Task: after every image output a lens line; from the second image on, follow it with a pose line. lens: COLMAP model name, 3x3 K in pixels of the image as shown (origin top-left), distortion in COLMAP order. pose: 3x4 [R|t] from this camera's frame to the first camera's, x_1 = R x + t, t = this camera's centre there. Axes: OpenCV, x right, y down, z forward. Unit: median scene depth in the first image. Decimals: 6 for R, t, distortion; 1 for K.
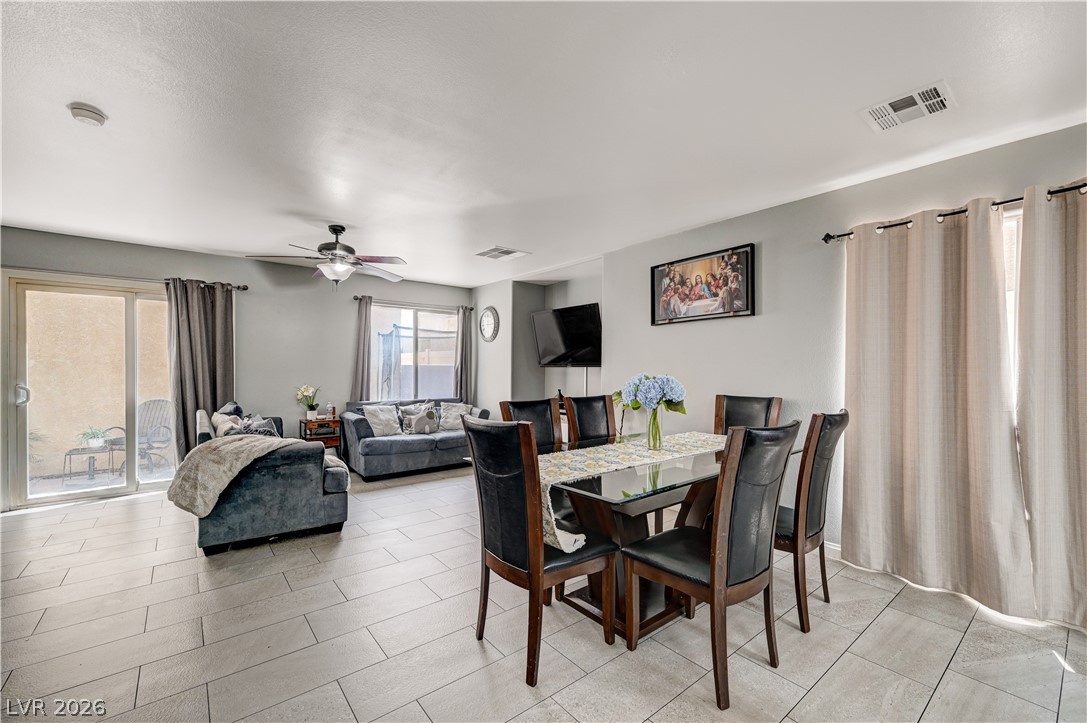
lens RADIAL K [[464.8, 0, 547.1], [0, 464.8, 369.6], [0, 0, 1]] dist [0.001161, -0.001064]
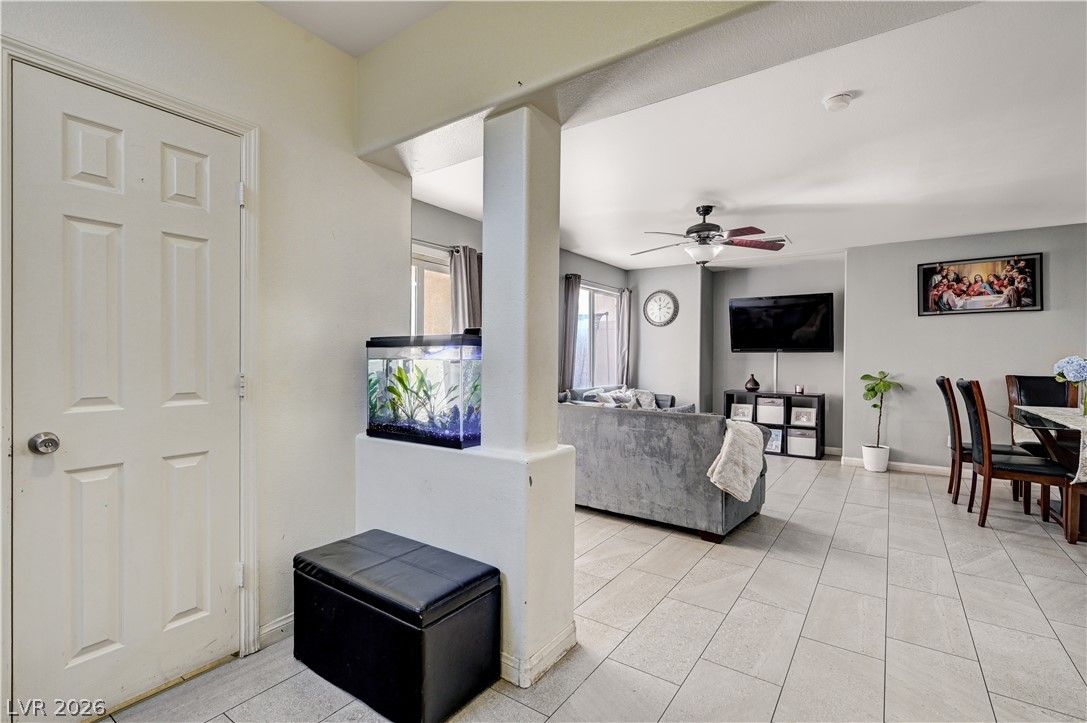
lens RADIAL K [[509.1, 0, 543.8], [0, 509.1, 356.2], [0, 0, 1]] dist [0.004351, 0.000759]
pose [[0.957394, 0.001785, 0.288779, -1.132339], [-0.001921, 0.999998, 0.000190, 0.006829], [-0.288778, -0.000737, 0.957396, 0.070891]]
